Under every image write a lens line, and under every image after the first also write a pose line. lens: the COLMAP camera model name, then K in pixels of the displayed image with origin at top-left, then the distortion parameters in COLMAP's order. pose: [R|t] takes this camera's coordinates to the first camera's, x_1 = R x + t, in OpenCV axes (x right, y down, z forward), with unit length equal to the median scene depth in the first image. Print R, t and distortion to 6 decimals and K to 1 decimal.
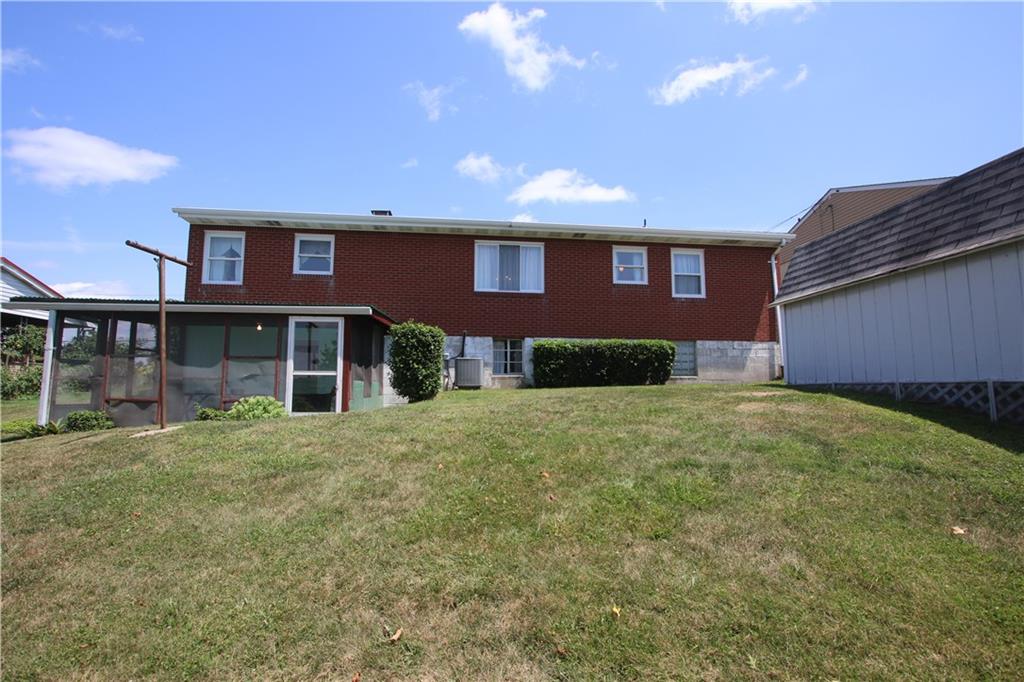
lens RADIAL K [[468.2, 0, 512.7], [0, 468.2, 340.3], [0, 0, 1]] dist [-0.015129, 0.000102]
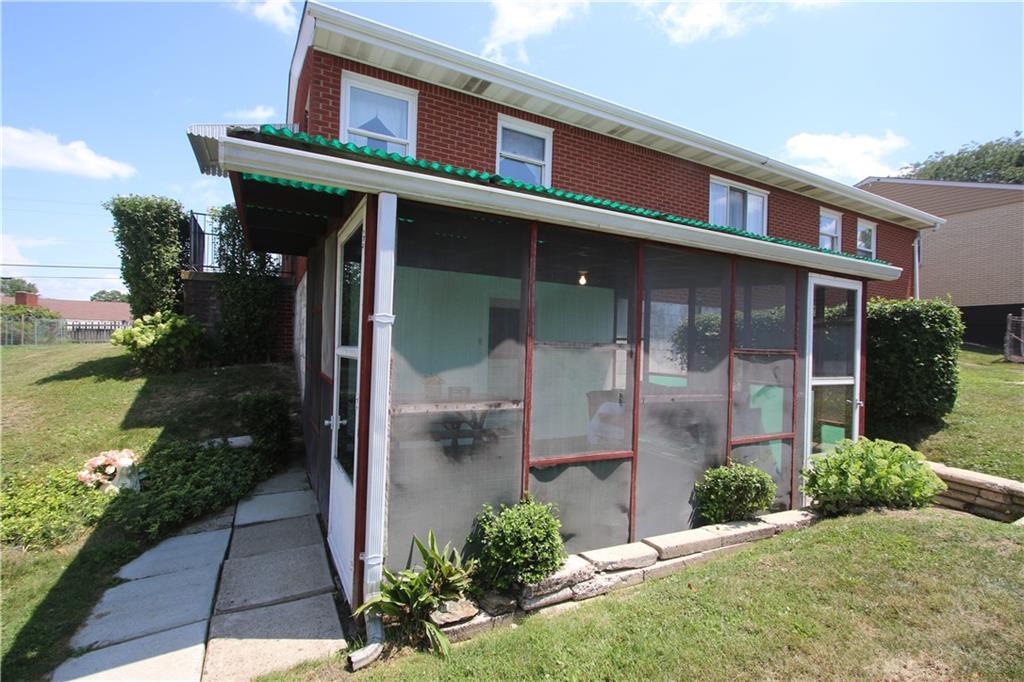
lens RADIAL K [[468.2, 0, 512.3], [0, 468.2, 339.9], [0, 0, 1]] dist [-0.015129, 0.000102]
pose [[0.932693, 0.029008, 0.359503, -0.963036], [-0.064439, 0.994125, 0.086965, -0.000689], [-0.354869, -0.104278, 0.929083, 0.630267]]
